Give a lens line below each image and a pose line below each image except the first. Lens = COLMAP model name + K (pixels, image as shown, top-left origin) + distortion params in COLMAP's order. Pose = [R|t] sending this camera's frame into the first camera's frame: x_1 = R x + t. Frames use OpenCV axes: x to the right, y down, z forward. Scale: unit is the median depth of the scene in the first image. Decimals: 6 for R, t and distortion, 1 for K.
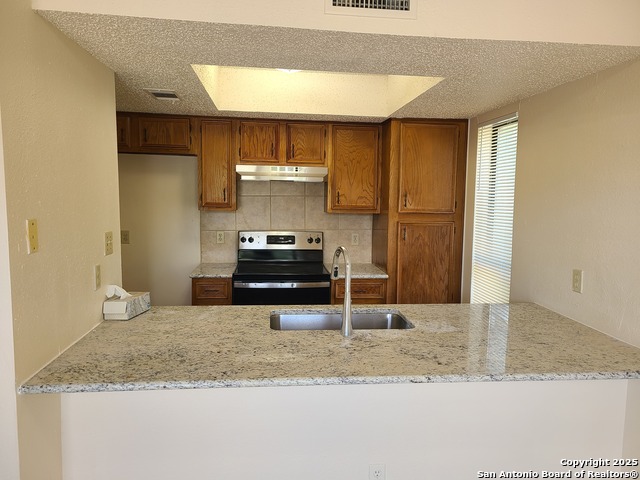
lens RADIAL K [[479.9, 0, 319.8], [0, 479.9, 241.4], [0, 0, 1]] dist [0.028924, -0.000969]
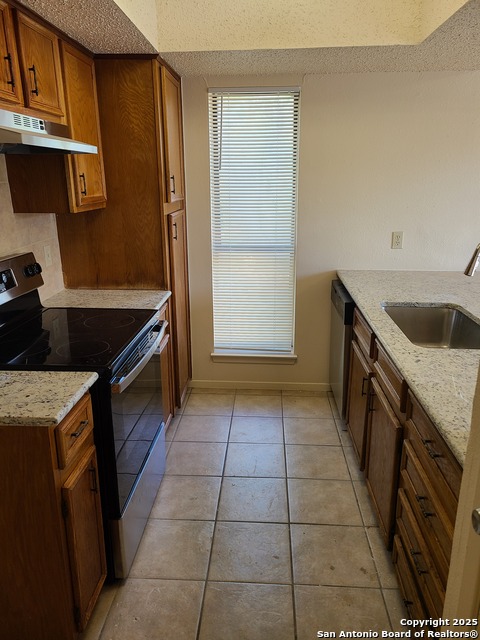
lens RADIAL K [[479.9, 0, 240.1], [0, 479.9, 319.2], [0, 0, 1]] dist [0.028924, -0.000969]
pose [[0.168095, -0.298316, 0.939548, -0.544499], [0.108808, 0.952902, 0.283089, -0.085116], [-0.979747, 0.054644, 0.192637, 0.759244]]
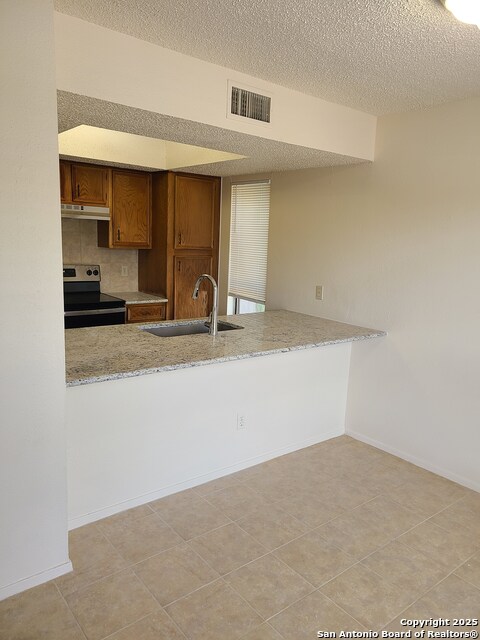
lens RADIAL K [[479.9, 0, 239.8], [0, 479.9, 318.0], [0, 0, 1]] dist [0.028924, -0.000969]
pose [[0.841097, -0.071145, 0.536185, -0.372012], [0.022283, 0.995028, 0.097074, 0.001678], [-0.540426, -0.069701, 0.838500, -0.148796]]
